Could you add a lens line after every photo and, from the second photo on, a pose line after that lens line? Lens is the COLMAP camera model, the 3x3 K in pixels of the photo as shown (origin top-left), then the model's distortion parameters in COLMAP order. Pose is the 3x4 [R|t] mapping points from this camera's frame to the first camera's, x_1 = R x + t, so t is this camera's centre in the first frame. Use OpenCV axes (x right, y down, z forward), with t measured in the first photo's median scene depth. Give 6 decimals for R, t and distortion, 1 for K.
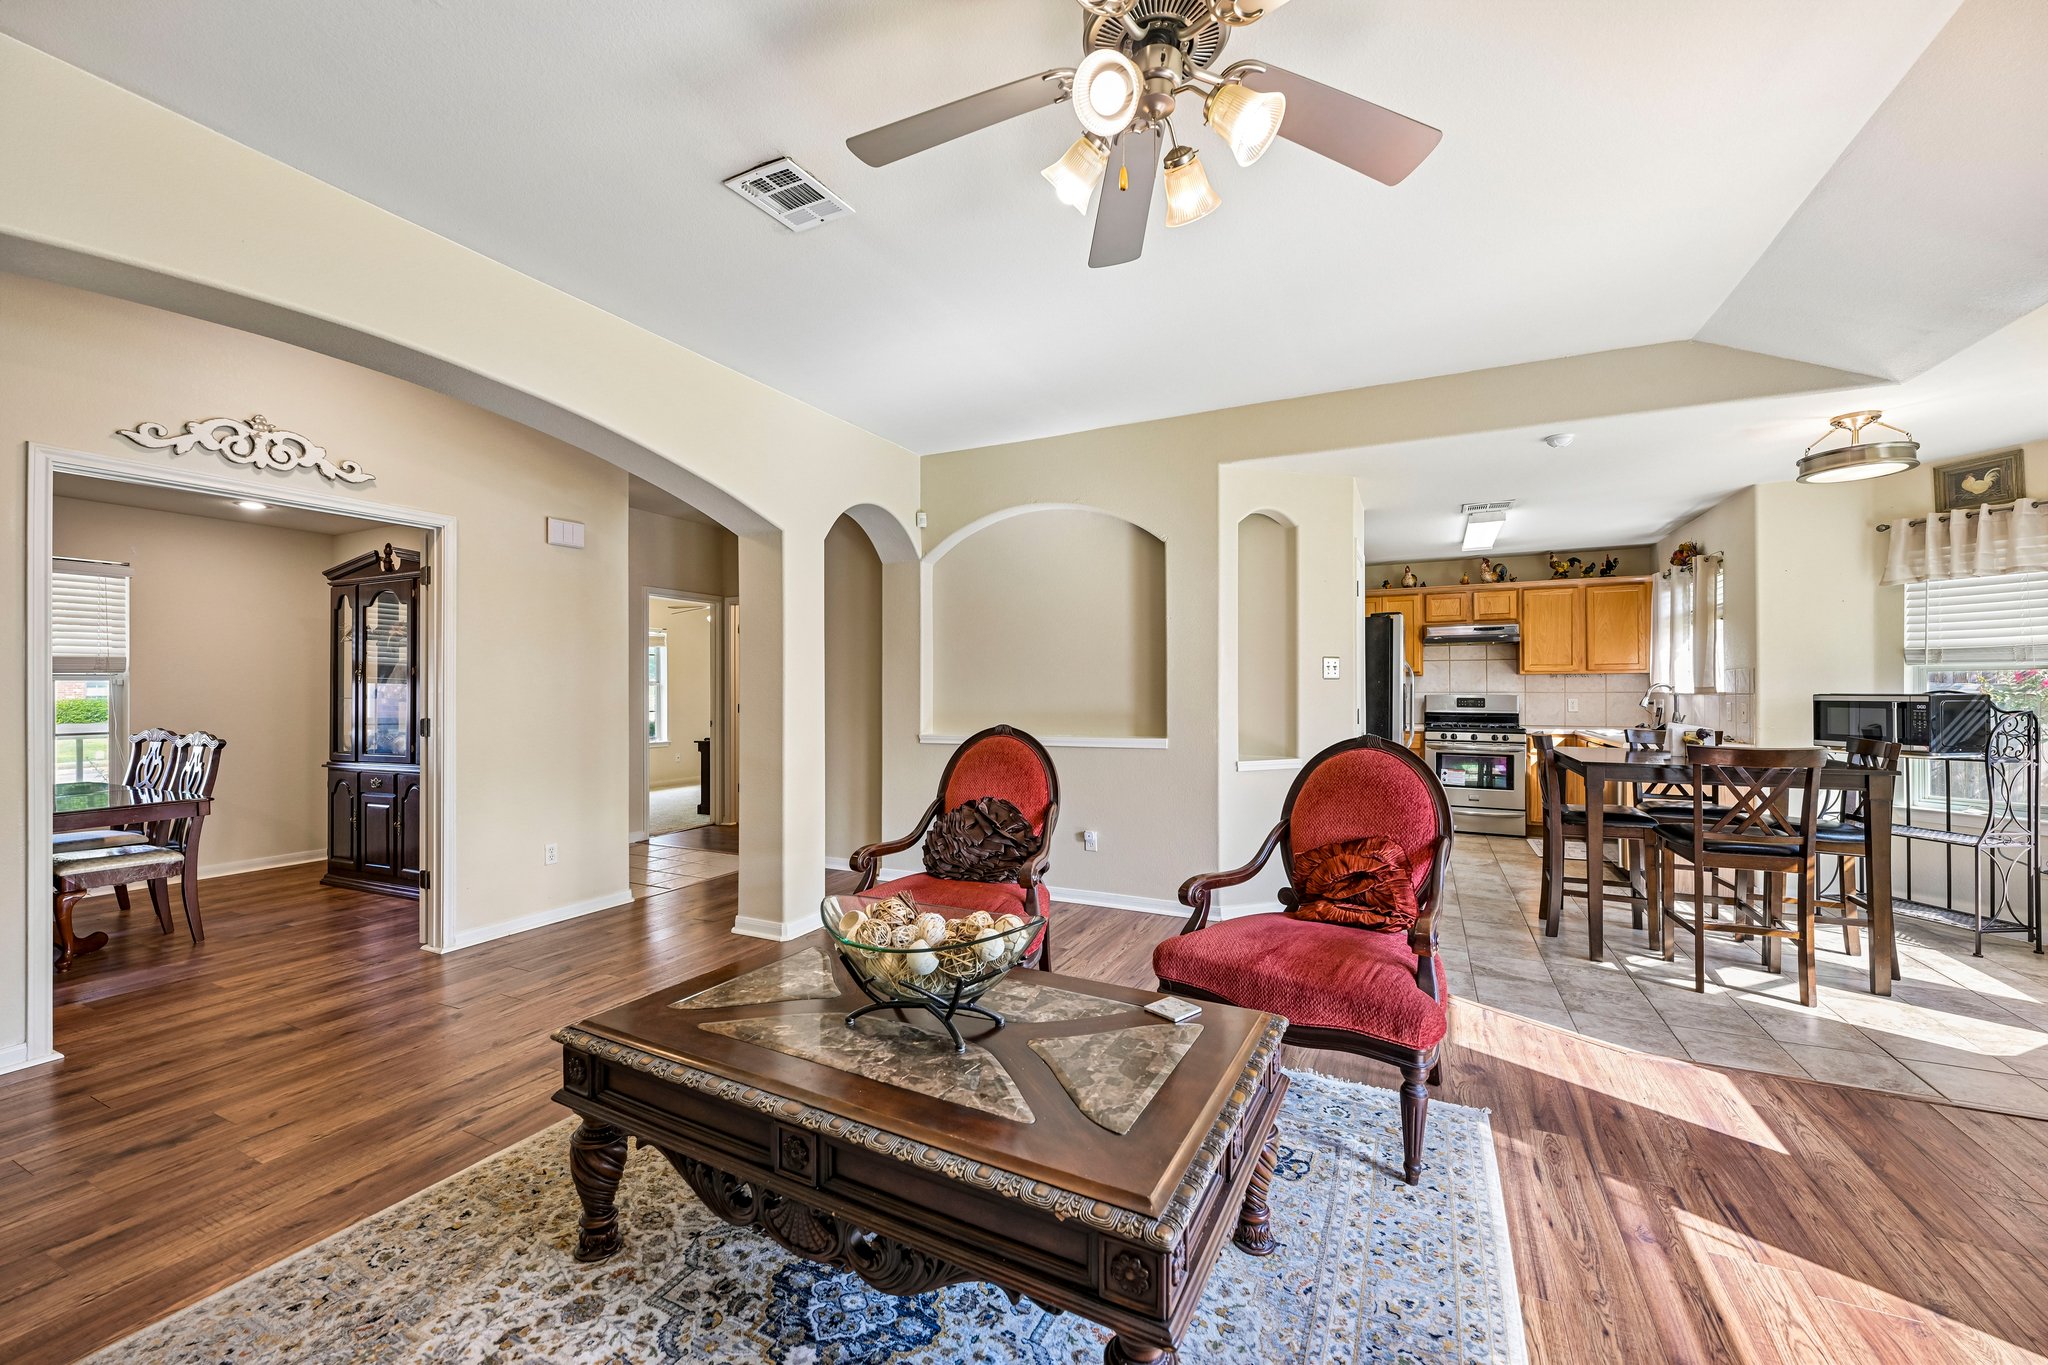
lens RADIAL K [[809.0, 0, 1032.3], [0, 809.0, 677.7], [0, 0, 1]] dist [0.001142, 0.000102]
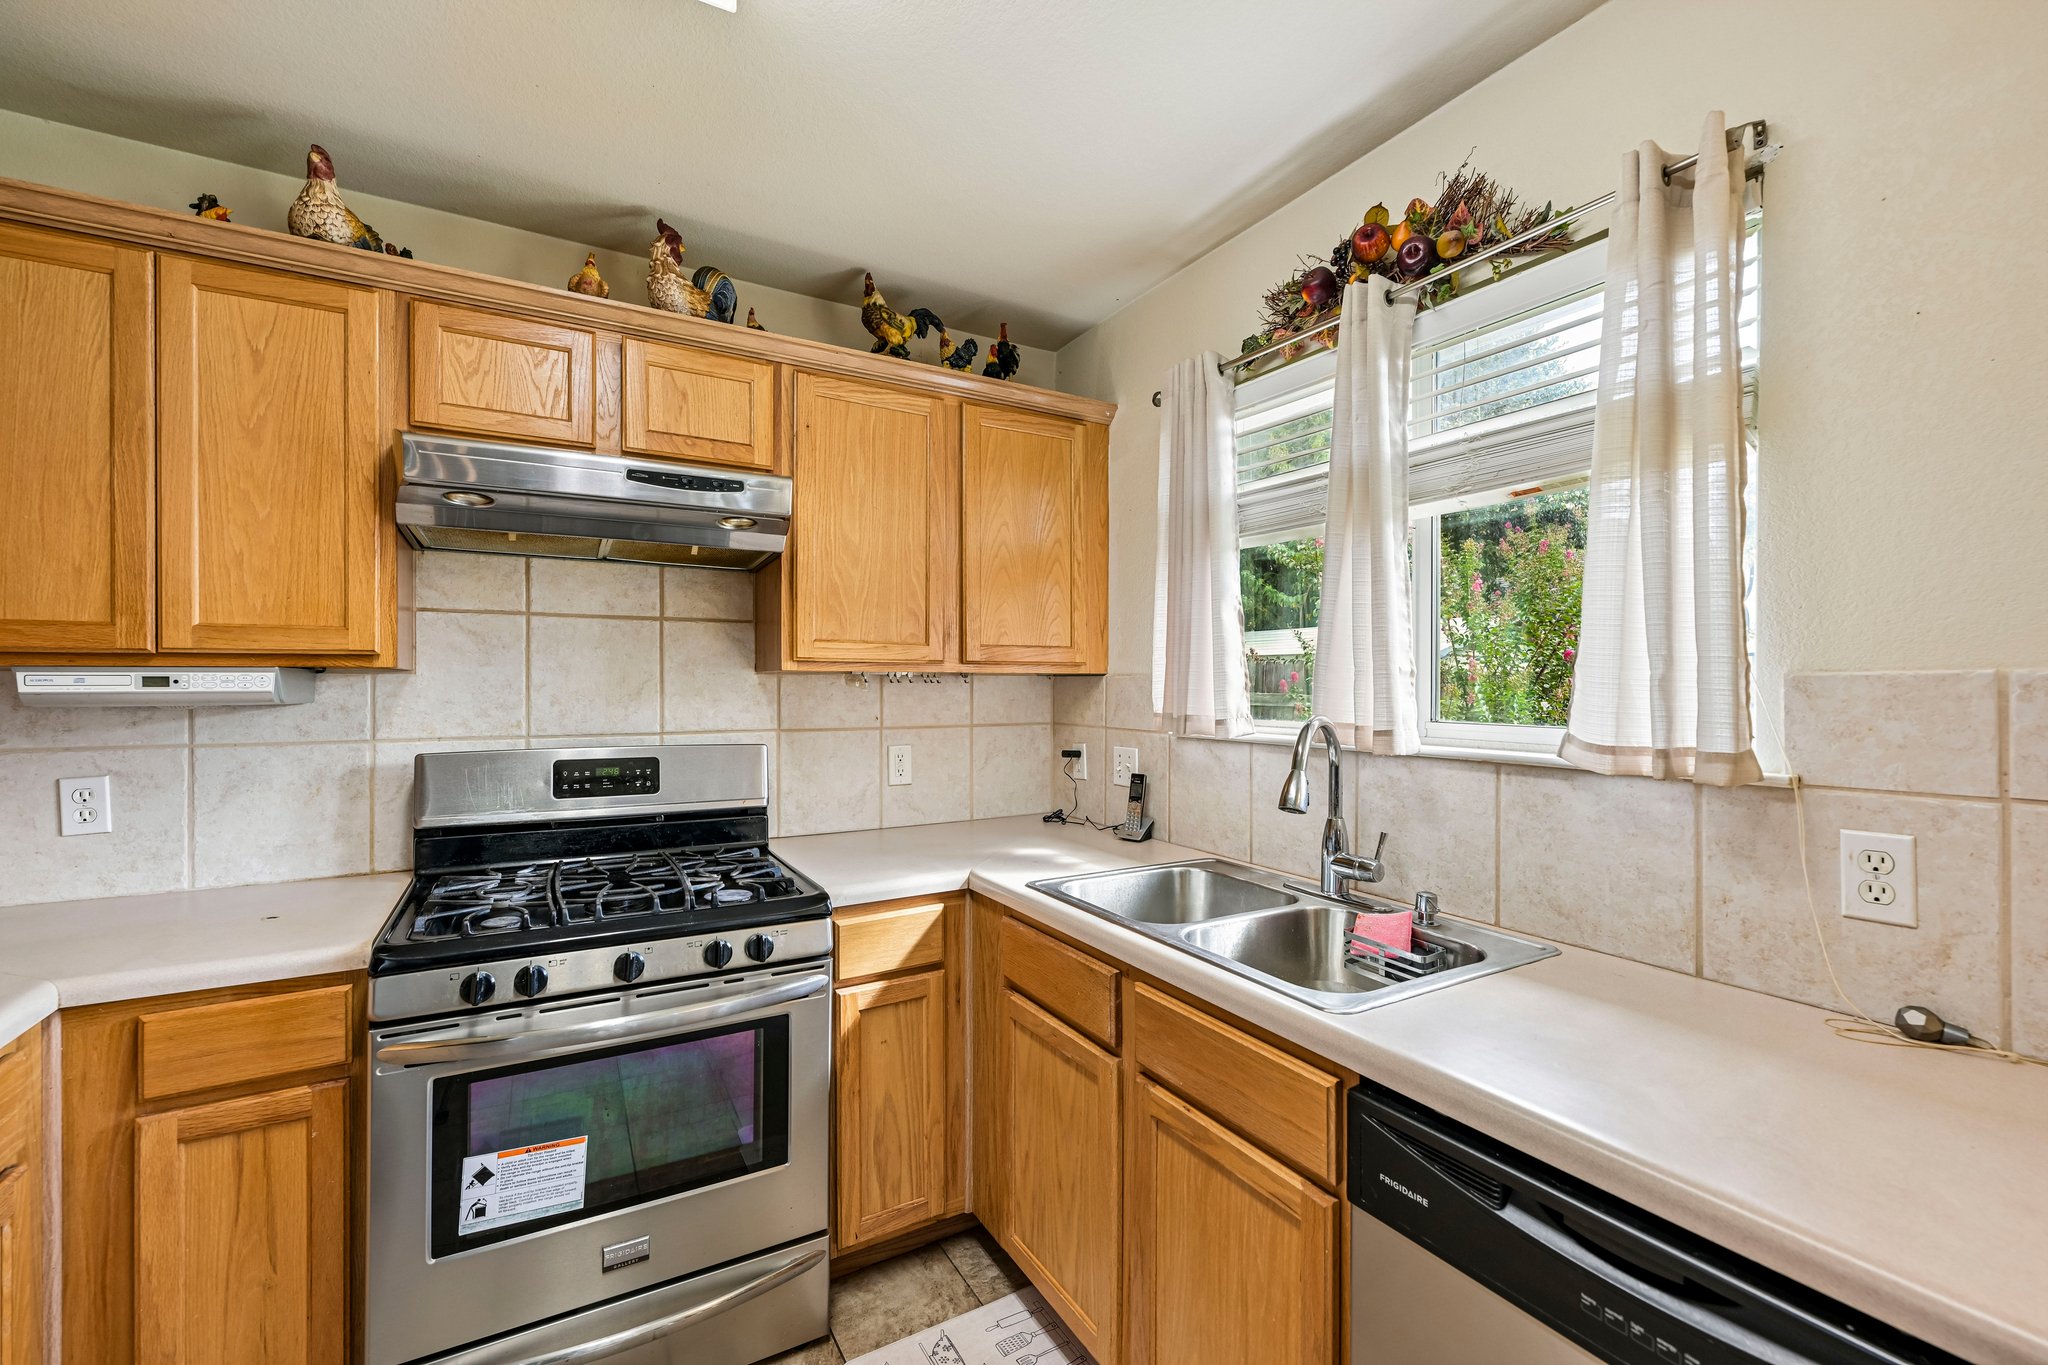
lens RADIAL K [[834.2, 0, 1019.8], [0, 834.2, 685.2], [0, 0, 1]] dist [-0.001038, -0.000115]
pose [[0.563307, 0.003965, 0.826238, 0.409870], [-0.007294, 0.999973, 0.000174, -0.000446], [-0.826215, -0.006125, 0.563321, 0.767725]]
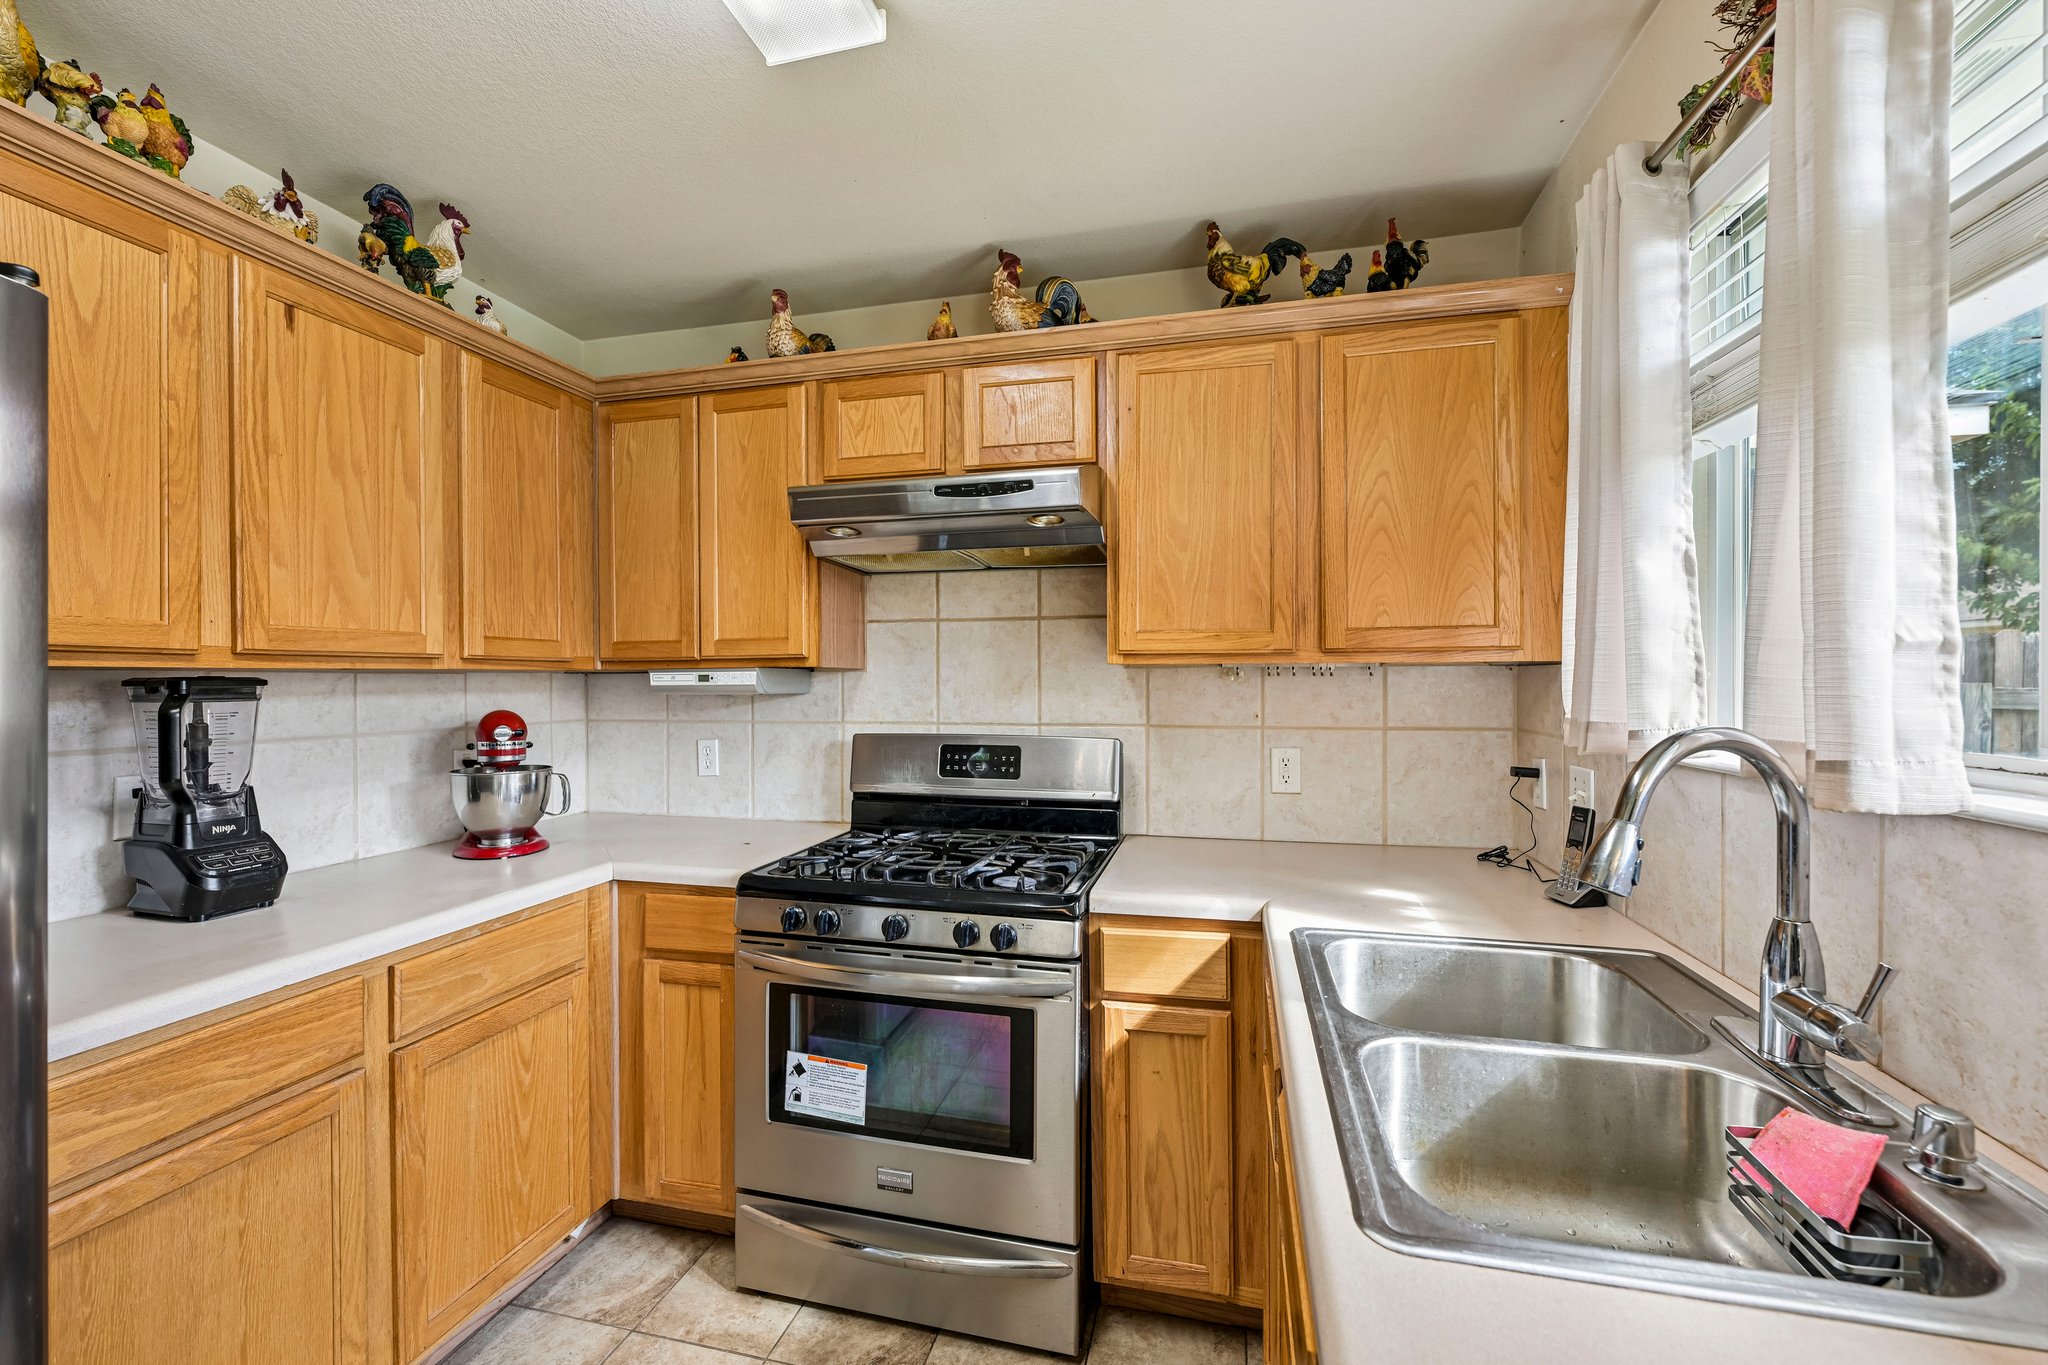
lens RADIAL K [[834.2, 0, 1019.8], [0, 834.2, 685.2], [0, 0, 1]] dist [-0.001038, -0.000115]
pose [[0.978005, 0.000811, 0.208580, 0.513166], [-0.002545, 0.999964, 0.008046, 0.000053], [-0.208566, -0.008400, 0.977972, 0.727850]]
